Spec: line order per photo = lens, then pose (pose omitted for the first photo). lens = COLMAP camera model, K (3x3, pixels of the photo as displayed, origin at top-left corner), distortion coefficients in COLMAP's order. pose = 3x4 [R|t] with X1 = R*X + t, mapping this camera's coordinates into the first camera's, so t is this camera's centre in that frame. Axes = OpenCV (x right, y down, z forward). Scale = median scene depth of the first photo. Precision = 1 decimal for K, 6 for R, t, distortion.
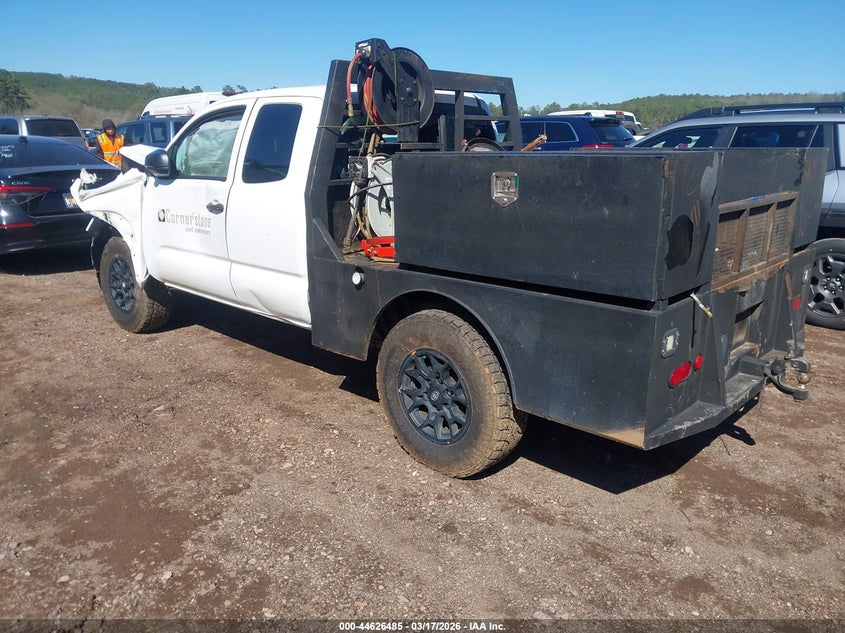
lens RADIAL K [[660.2, 0, 425.4], [0, 660.2, 312.0], [0, 0, 1]] dist [0.003517, 0.003371]
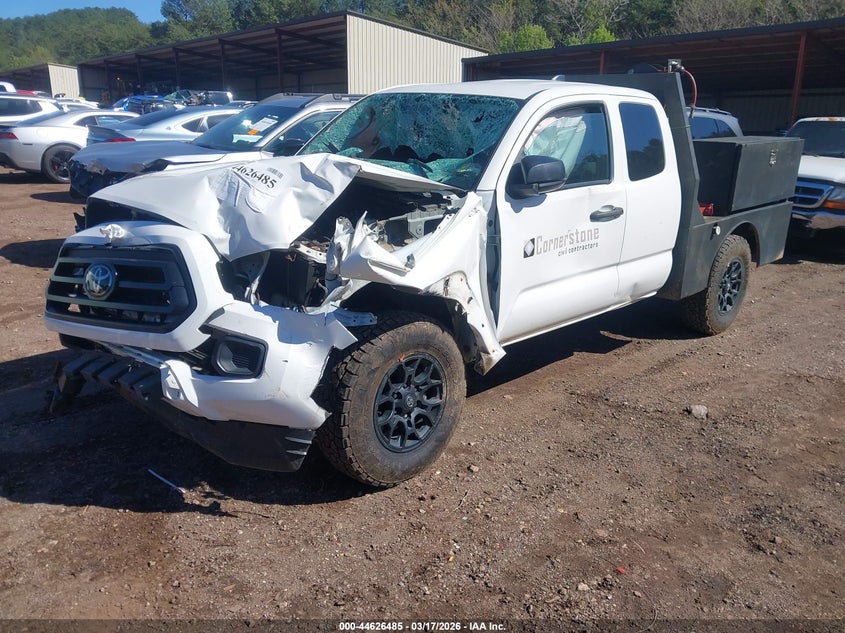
lens RADIAL K [[660.2, 0, 425.4], [0, 660.2, 312.0], [0, 0, 1]] dist [0.003517, 0.003371]
pose [[0.056818, -0.297751, 0.952951, -1.237216], [0.234680, 0.931732, 0.277129, -0.342035], [-0.970411, 0.207893, 0.122815, 1.152405]]
